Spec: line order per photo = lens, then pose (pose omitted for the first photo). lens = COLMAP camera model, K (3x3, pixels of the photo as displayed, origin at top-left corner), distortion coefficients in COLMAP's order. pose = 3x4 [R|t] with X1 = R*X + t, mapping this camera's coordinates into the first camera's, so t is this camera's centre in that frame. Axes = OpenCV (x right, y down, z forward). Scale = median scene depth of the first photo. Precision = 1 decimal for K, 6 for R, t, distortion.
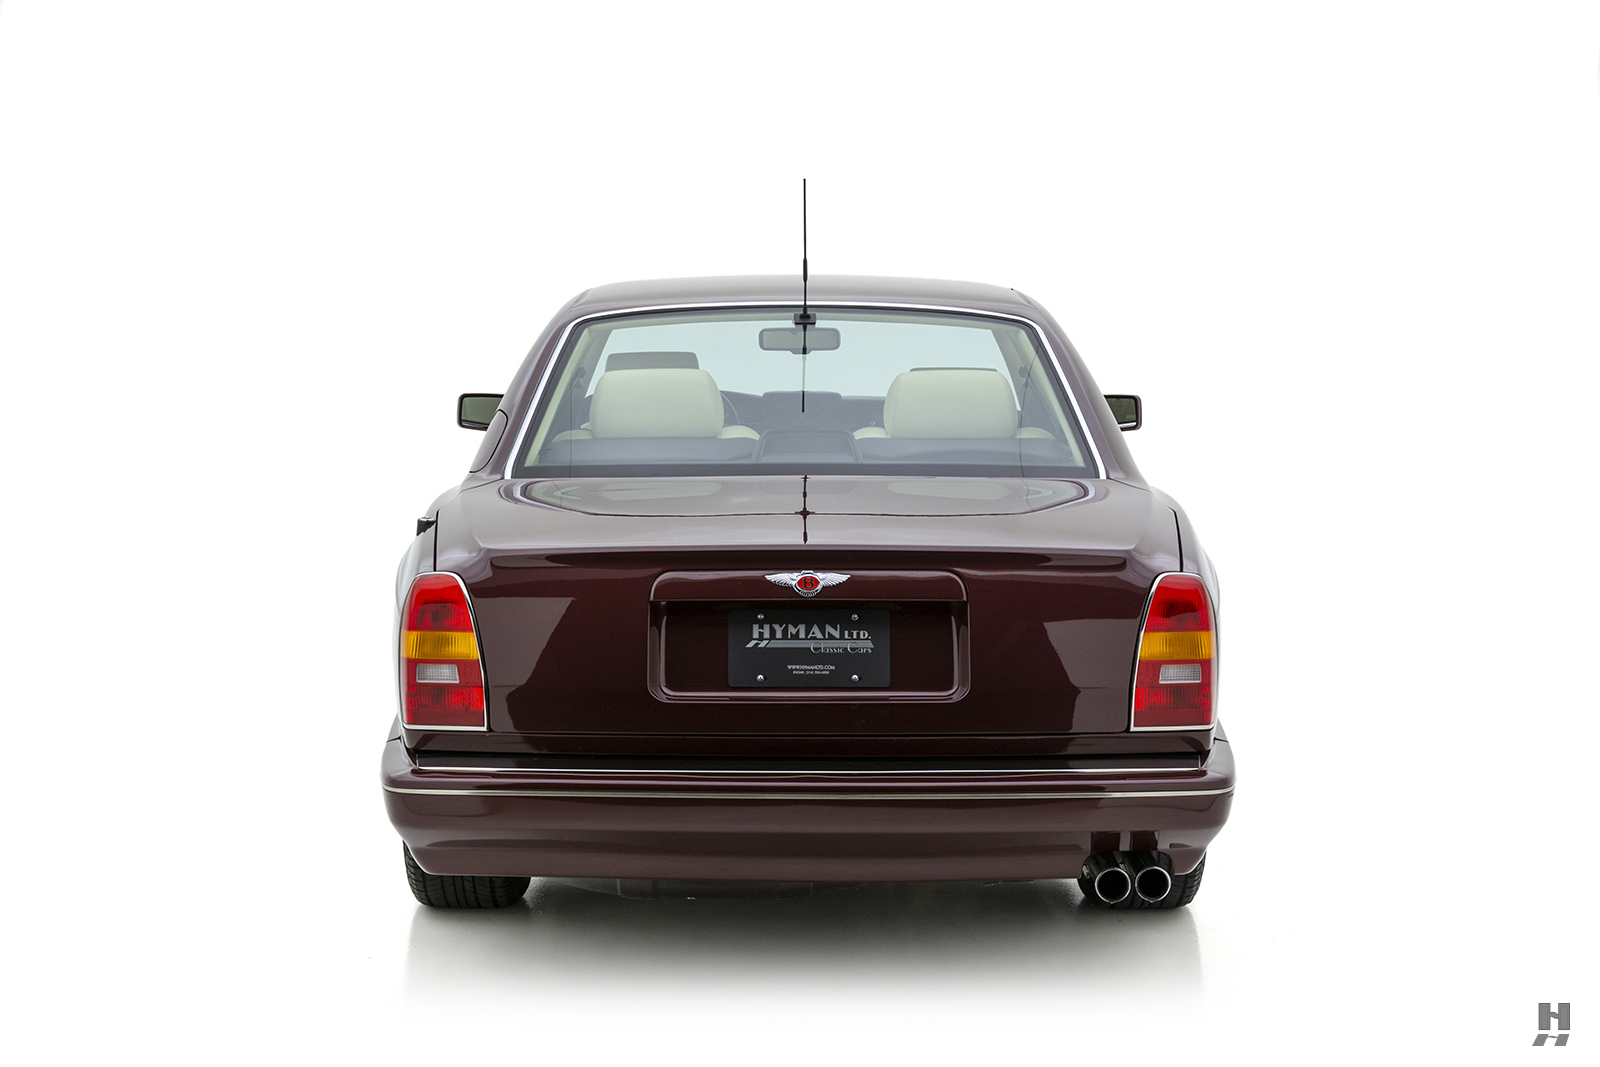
lens RADIAL K [[2581.7, 0, 800.0], [0, 2581.7, 533.5], [0, 0, 1]] dist [-0.016660, 0.008630]
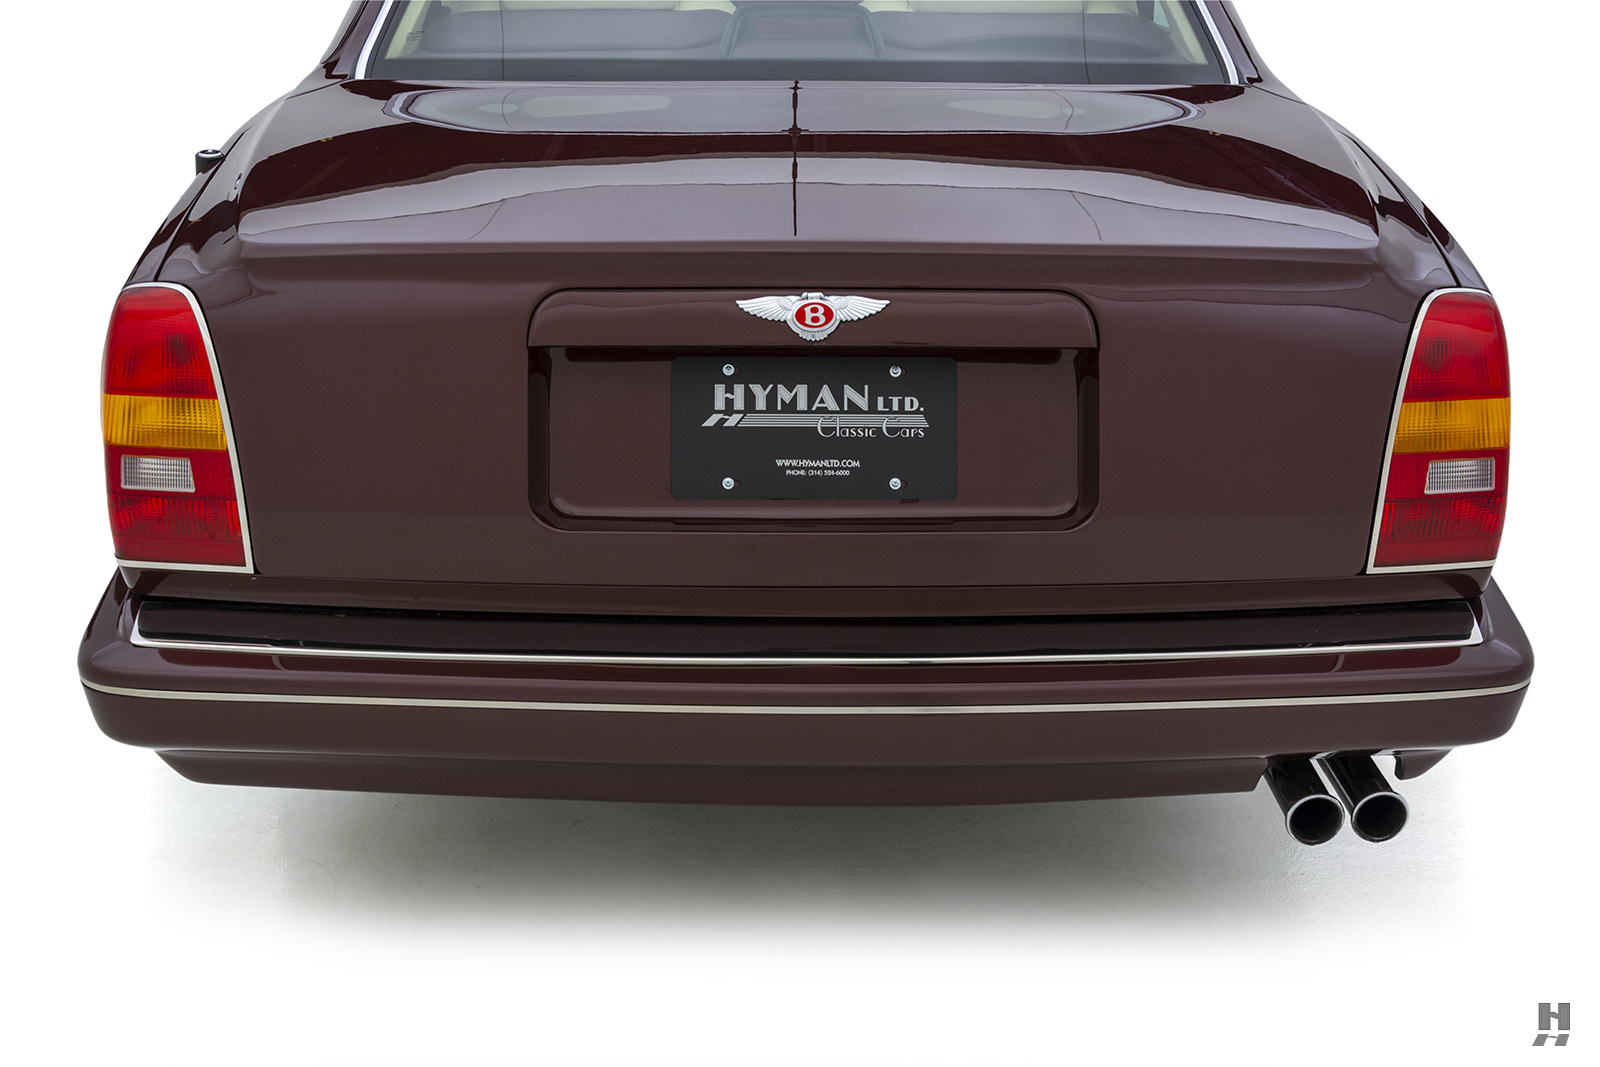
lens RADIAL K [[1559.1, 0, 800.0], [0, 1559.1, 533.5], [0, 0, 1]] dist [-0.016757, -0.005289]
pose [[0.999834, 0.000310, 0.018240, -0.005828], [-0.005840, 0.952685, 0.303903, -0.037382], [-0.017283, -0.303958, 0.952529, 0.667157]]
